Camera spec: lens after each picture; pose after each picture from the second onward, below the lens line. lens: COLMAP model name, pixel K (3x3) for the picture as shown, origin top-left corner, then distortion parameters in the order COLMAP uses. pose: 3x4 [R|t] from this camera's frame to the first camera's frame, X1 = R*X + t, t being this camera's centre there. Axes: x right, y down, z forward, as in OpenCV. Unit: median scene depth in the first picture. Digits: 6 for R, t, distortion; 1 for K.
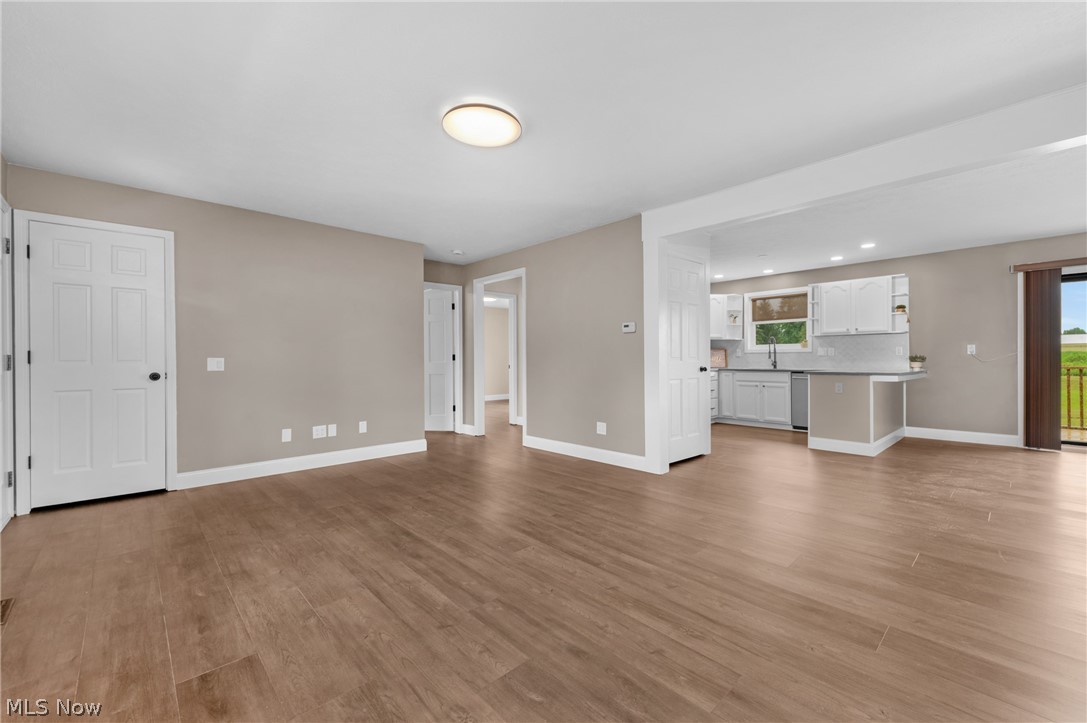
lens RADIAL K [[454.3, 0, 552.7], [0, 454.3, 362.5], [0, 0, 1]] dist [0.000978, -0.000082]
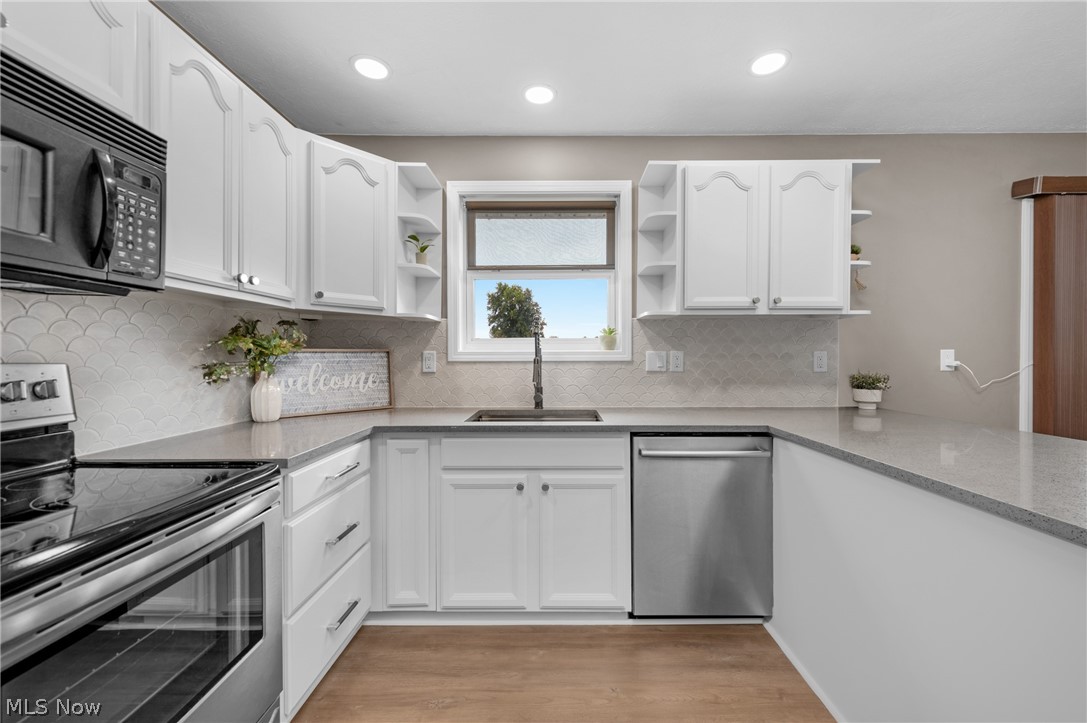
lens RADIAL K [[434.4, 0, 562.1], [0, 434.4, 358.4], [0, 0, 1]] dist [0.012478, -0.000634]
pose [[0.689635, -0.003482, 0.724149, 0.523703], [0.003474, 0.999993, 0.001499, -0.049491], [-0.724149, 0.001482, 0.689642, 1.510045]]
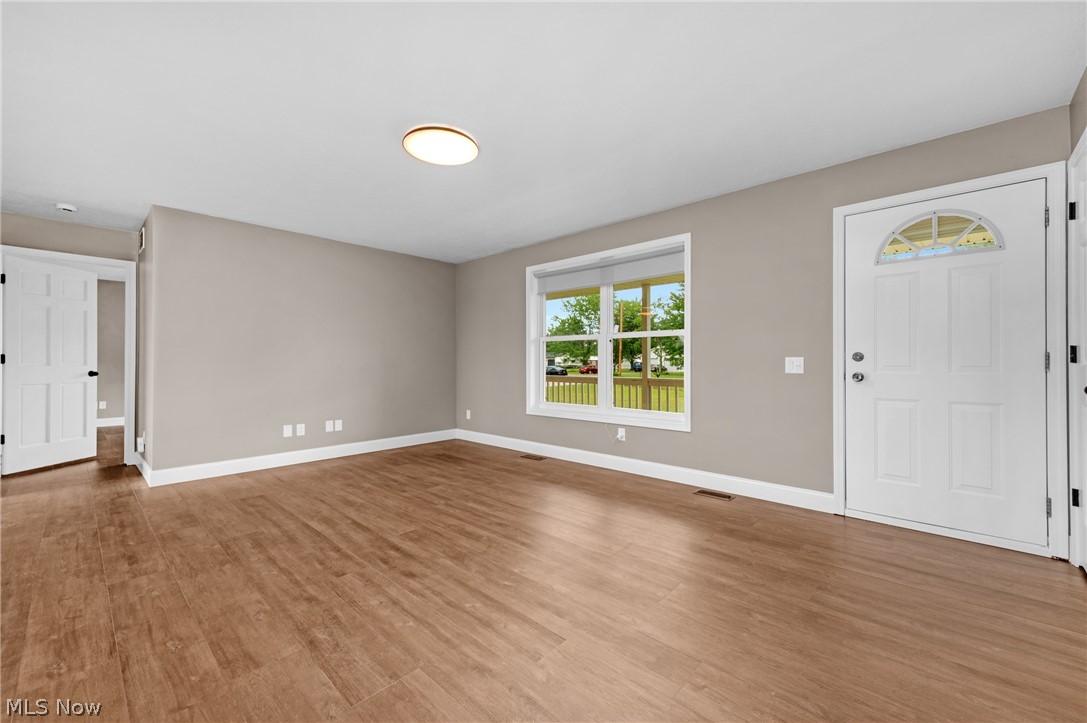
lens RADIAL K [[446.4, 0, 573.8], [0, 446.4, 357.9], [0, 0, 1]] dist [0.001083, 0.000805]
pose [[-0.993112, 0.004257, -0.117088, -0.240982], [0.004619, 0.999985, -0.002818, -0.007529], [0.117074, -0.003340, -0.993118, 1.498777]]
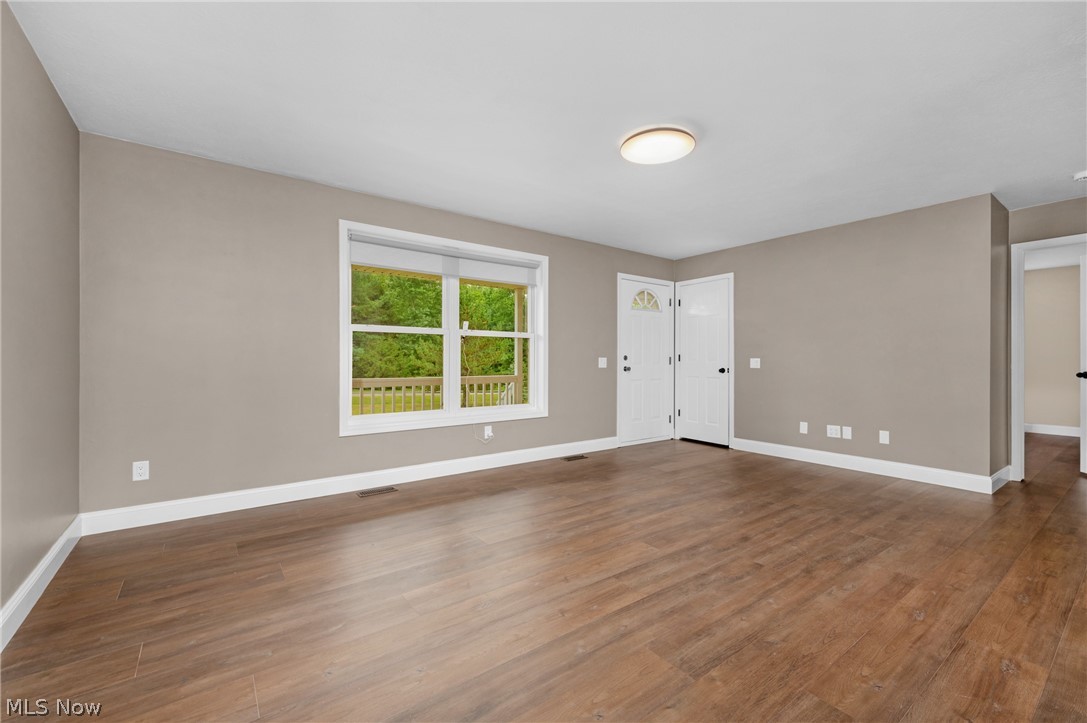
lens RADIAL K [[434.4, 0, 562.1], [0, 434.4, 358.4], [0, 0, 1]] dist [0.012478, -0.000634]
pose [[-0.092129, 0.004627, -0.995736, 0.660832], [-0.007436, 0.999958, 0.005334, -0.014081], [0.995719, 0.007895, -0.092091, 0.623924]]
